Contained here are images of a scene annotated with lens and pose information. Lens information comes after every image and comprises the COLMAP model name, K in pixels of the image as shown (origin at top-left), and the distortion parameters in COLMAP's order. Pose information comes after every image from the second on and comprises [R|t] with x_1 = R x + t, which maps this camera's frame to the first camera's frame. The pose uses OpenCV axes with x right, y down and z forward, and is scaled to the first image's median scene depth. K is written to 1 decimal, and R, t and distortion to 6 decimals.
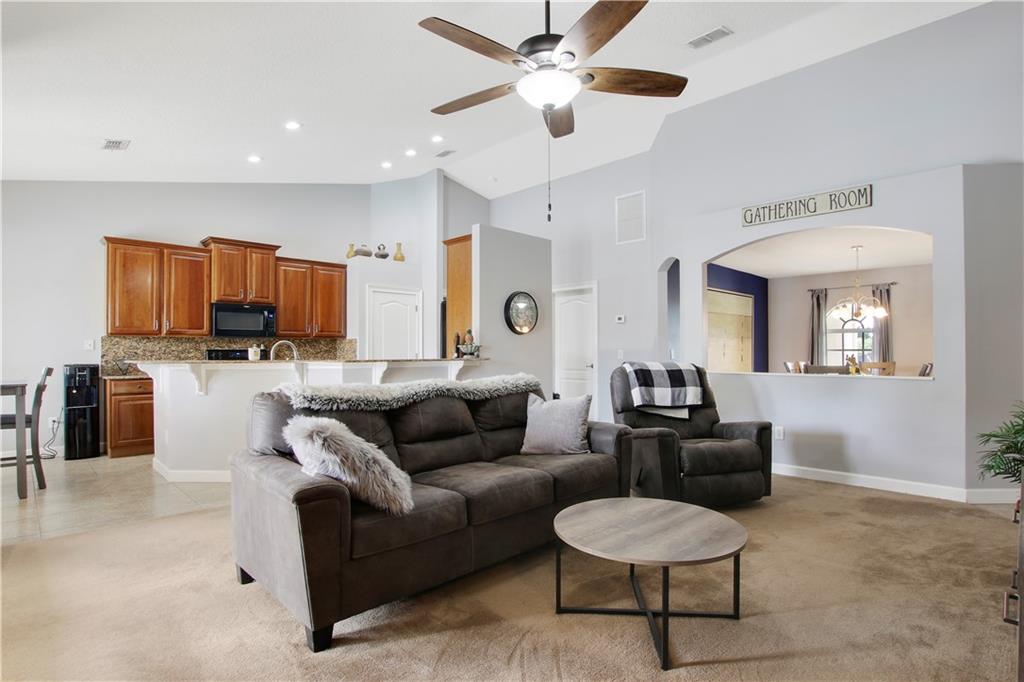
lens RADIAL K [[518.3, 0, 499.6], [0, 518.3, 348.3], [0, 0, 1]] dist [-0.011362, -0.001628]
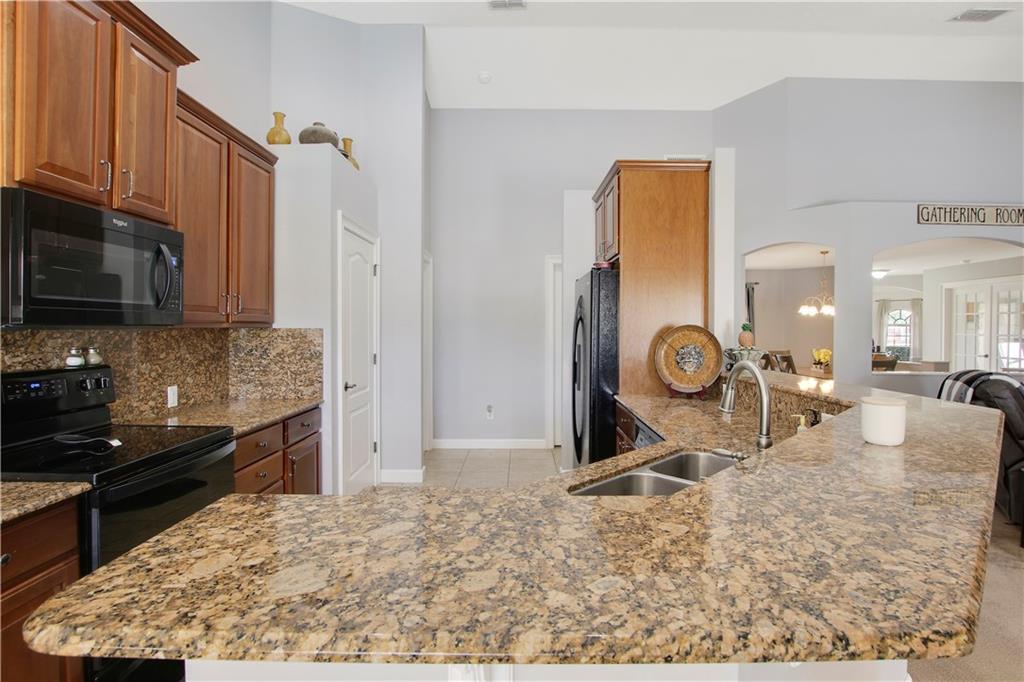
lens RADIAL K [[518.3, 0, 517.4], [0, 518.3, 330.0], [0, 0, 1]] dist [-0.011362, -0.001628]
pose [[0.688094, 0.000646, 0.725621, -0.552423], [-0.011561, 0.999882, 0.010073, -0.026689], [-0.725529, -0.015320, 0.688021, 0.648312]]
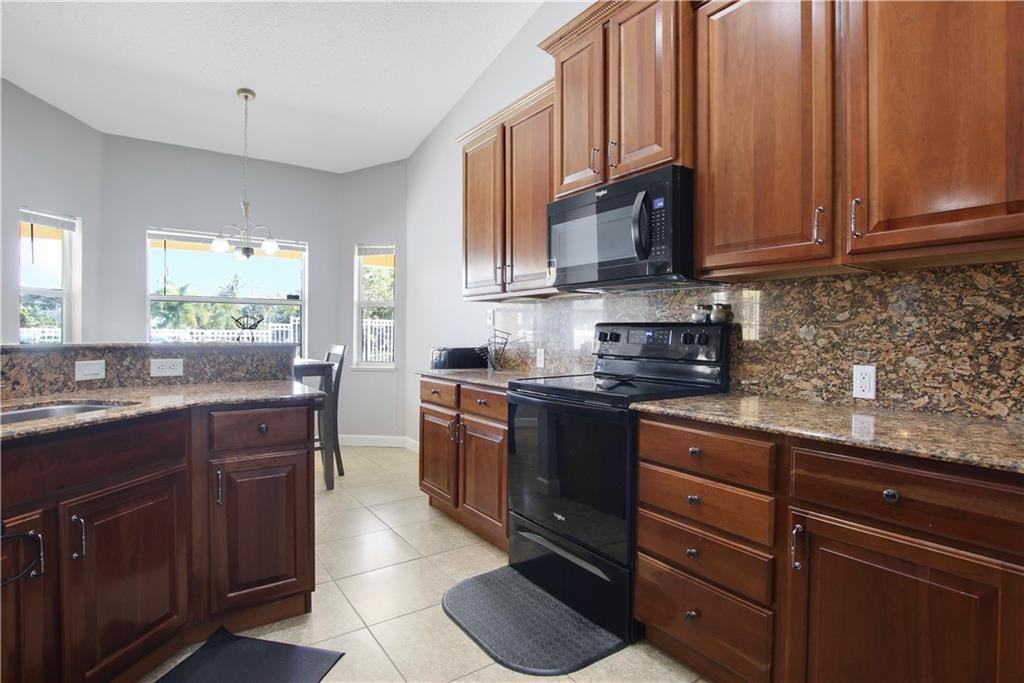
lens RADIAL K [[518.3, 0, 513.3], [0, 518.3, 337.5], [0, 0, 1]] dist [-0.011362, -0.001628]
pose [[-0.156343, 0.011430, -0.987637, -0.145585], [0.001491, 0.999935, 0.011336, 0.009423], [0.987702, 0.000300, -0.156350, 1.008850]]
